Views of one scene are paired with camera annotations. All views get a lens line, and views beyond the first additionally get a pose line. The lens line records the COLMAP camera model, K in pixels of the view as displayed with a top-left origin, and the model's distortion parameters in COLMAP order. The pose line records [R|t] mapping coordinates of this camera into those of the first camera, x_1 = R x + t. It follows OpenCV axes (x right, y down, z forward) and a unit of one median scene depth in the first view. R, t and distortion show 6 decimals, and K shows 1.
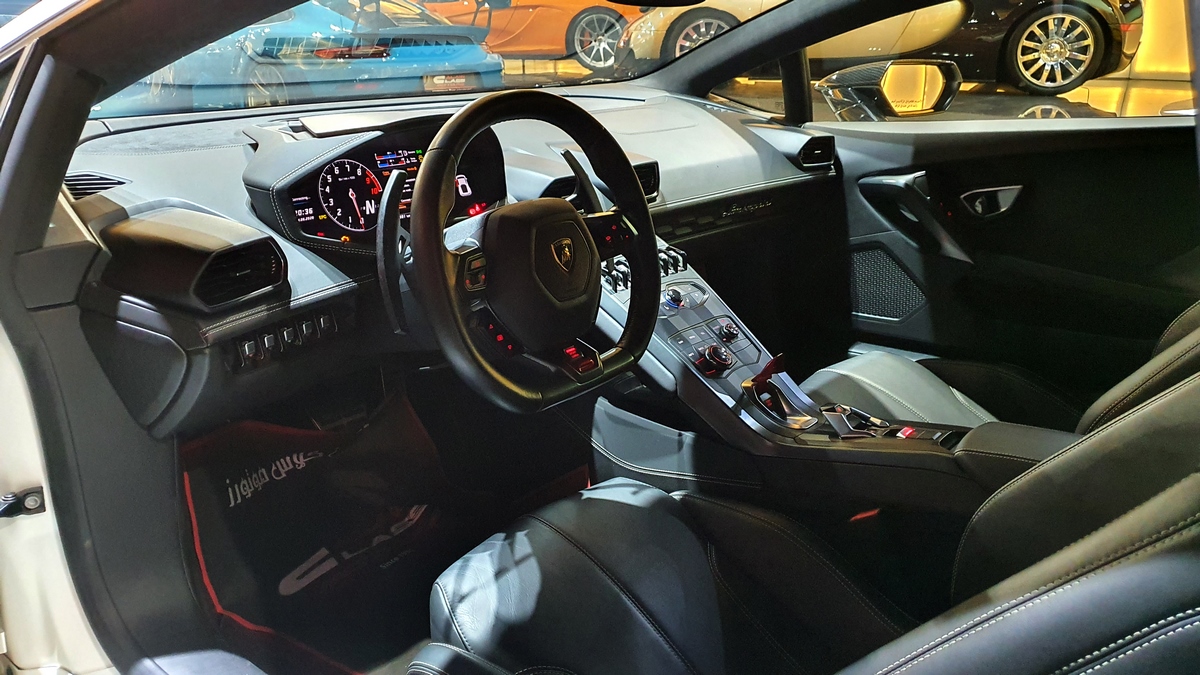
lens RADIAL K [[932.5, 0, 600.0], [0, 932.5, 337.5], [0, 0, 1]] dist [0.036286, -0.003365]
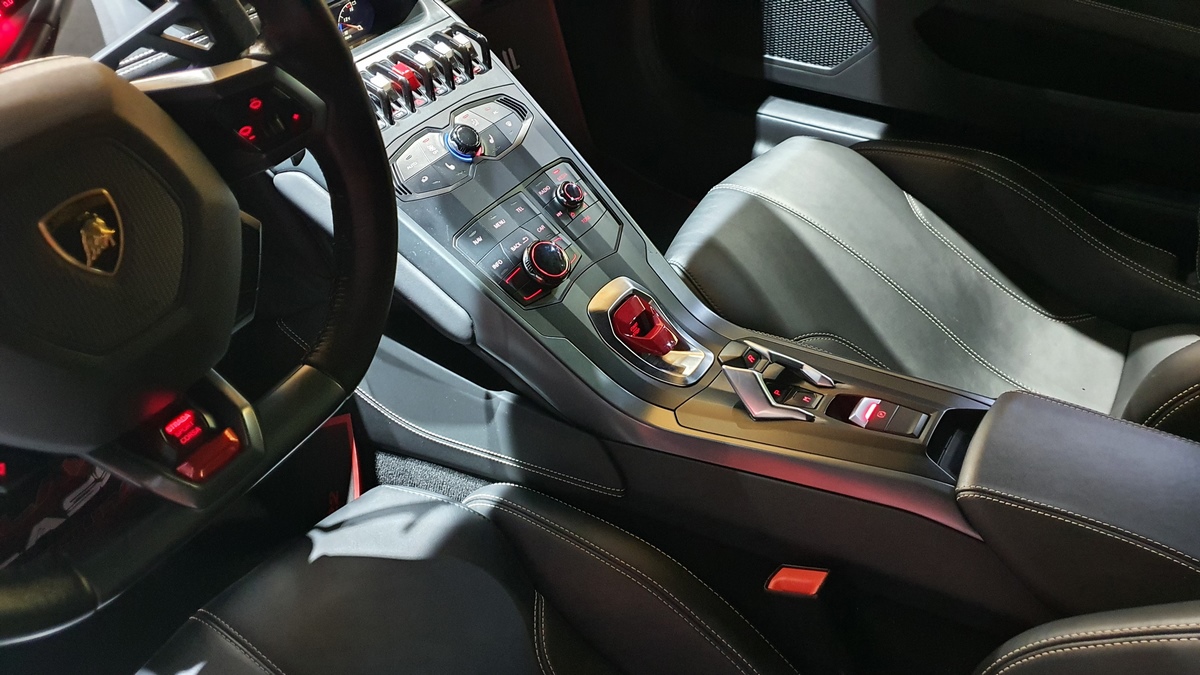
lens RADIAL K [[911.6, 0, 600.0], [0, 911.6, 337.5], [0, 0, 1]] dist [0.154259, -0.329208]
pose [[0.992231, -0.077183, 0.097571, 0.099389], [0.034143, 0.923110, 0.383017, -0.145265], [-0.119631, -0.376710, 0.918574, 0.459497]]
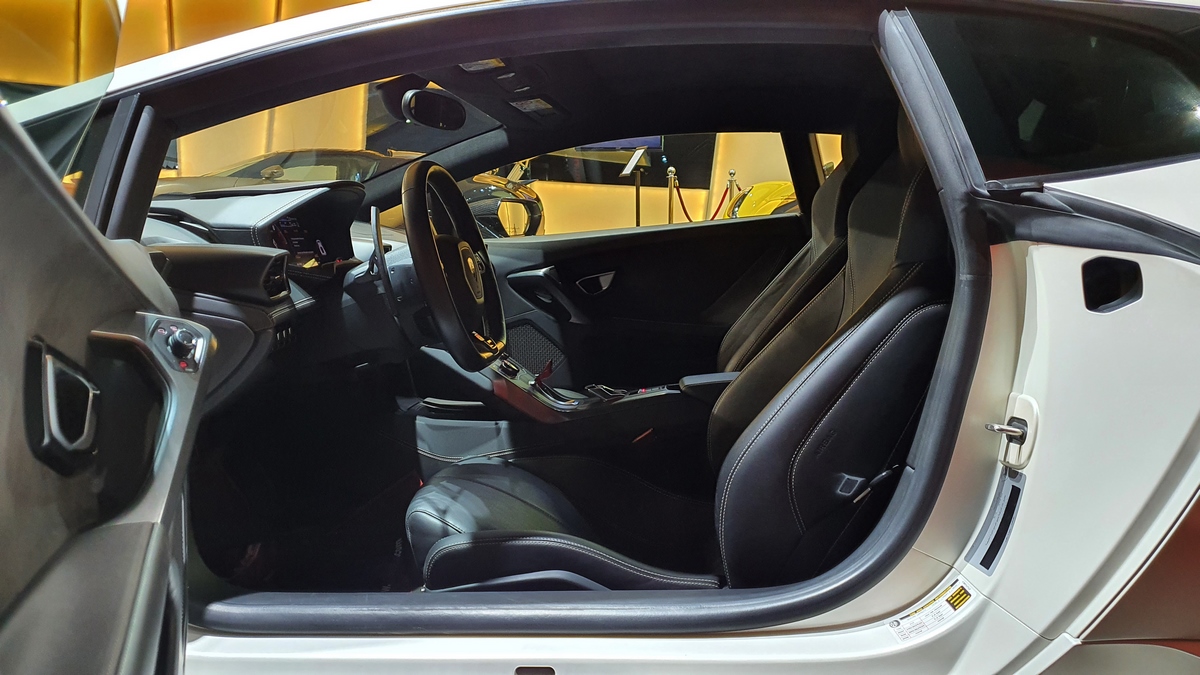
lens RADIAL K [[932.5, 0, 600.0], [0, 932.5, 337.5], [0, 0, 1]] dist [0.036286, -0.003365]
pose [[0.818287, -0.058050, 0.571871, -0.548269], [0.176810, 0.972071, -0.154323, 0.212567], [-0.546941, 0.227393, 0.805697, -0.207765]]
